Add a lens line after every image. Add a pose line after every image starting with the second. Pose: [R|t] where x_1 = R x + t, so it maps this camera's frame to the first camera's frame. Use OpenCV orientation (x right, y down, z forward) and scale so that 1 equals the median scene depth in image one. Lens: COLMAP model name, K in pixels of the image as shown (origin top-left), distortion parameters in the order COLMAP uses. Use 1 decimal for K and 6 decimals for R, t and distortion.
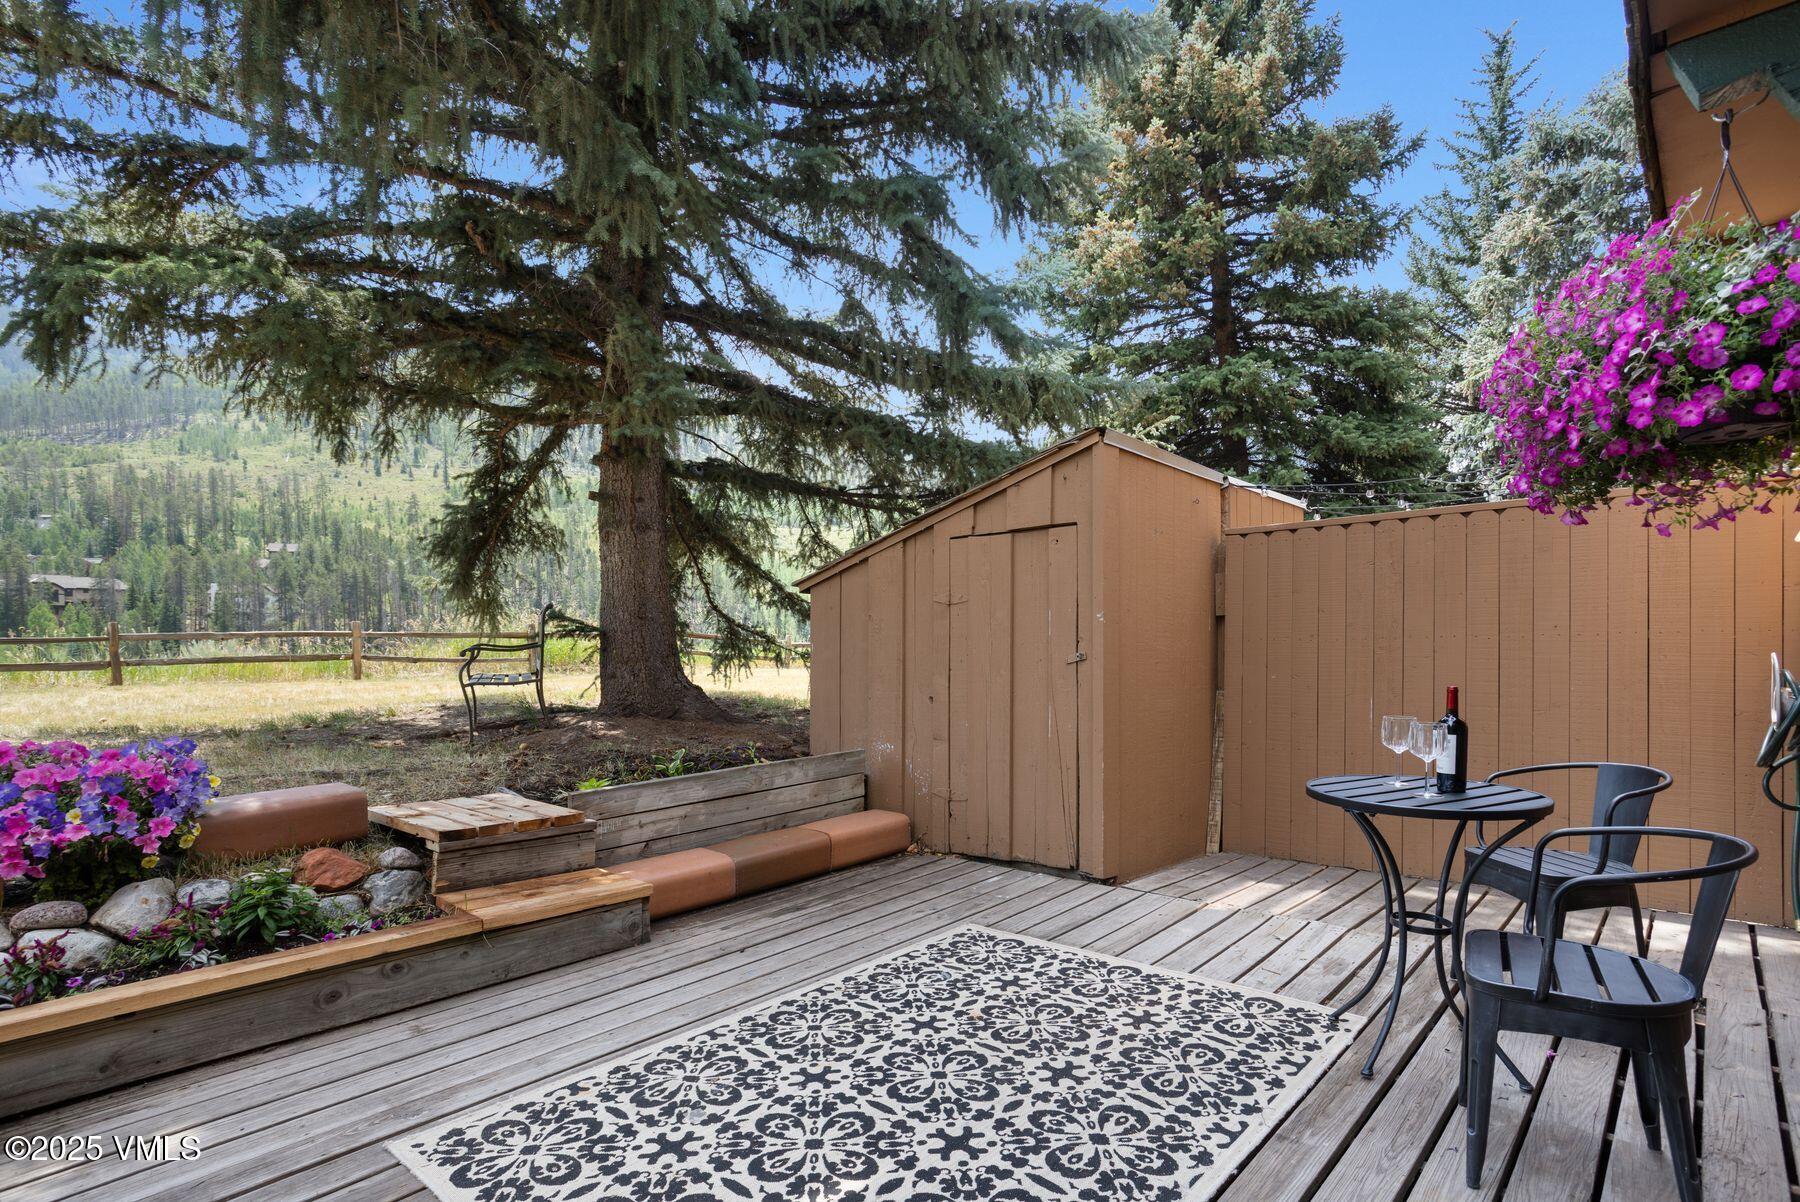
lens RADIAL K [[914.3, 0, 894.6], [0, 914.3, 647.3], [0, 0, 1]] dist [-0.003633, 0.000300]
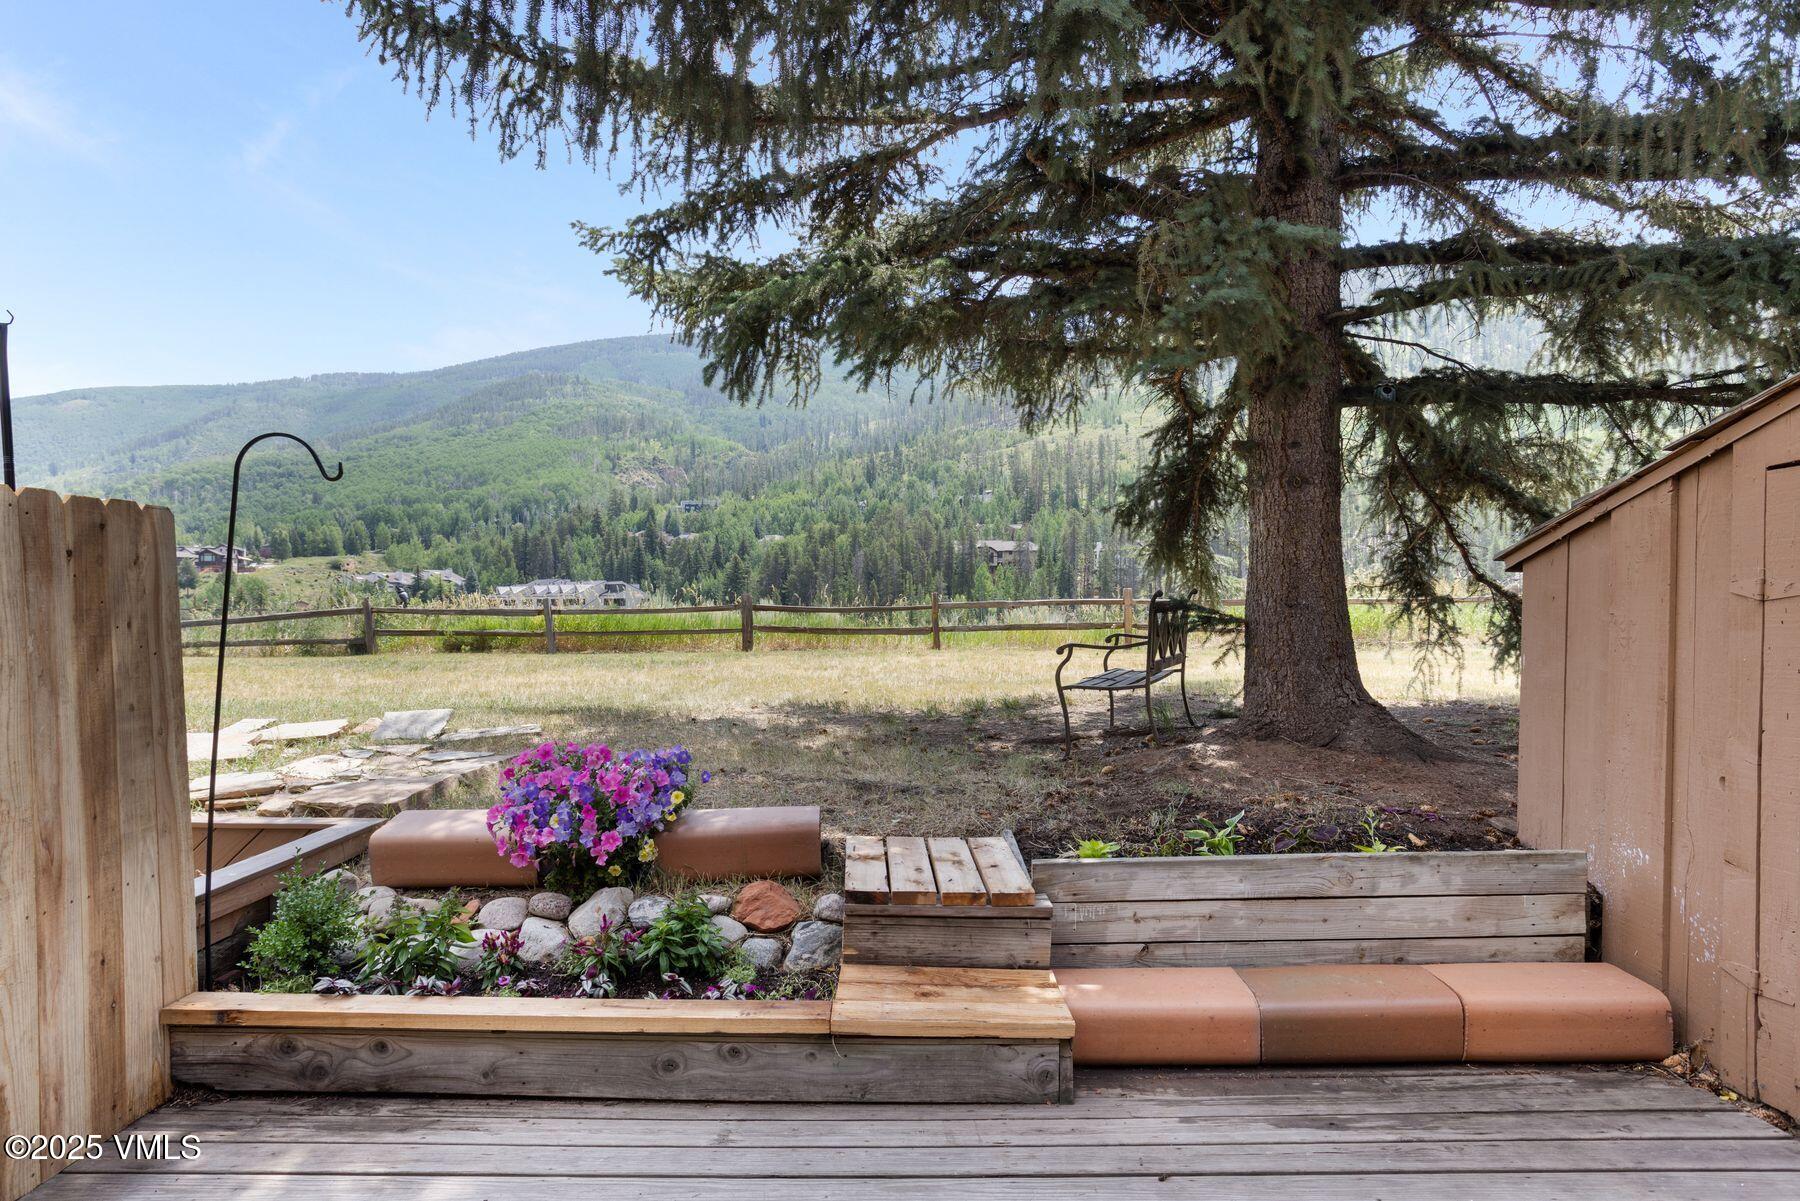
lens RADIAL K [[1033.0, 0, 897.2], [0, 1033.0, 598.1], [0, 0, 1]] dist [-0.019876, 0.024022]
pose [[0.665086, 0.001655, -0.746765, 0.164097], [-0.003779, 0.999992, -0.001149, -0.045142], [0.746758, 0.003586, 0.665087, 0.265555]]
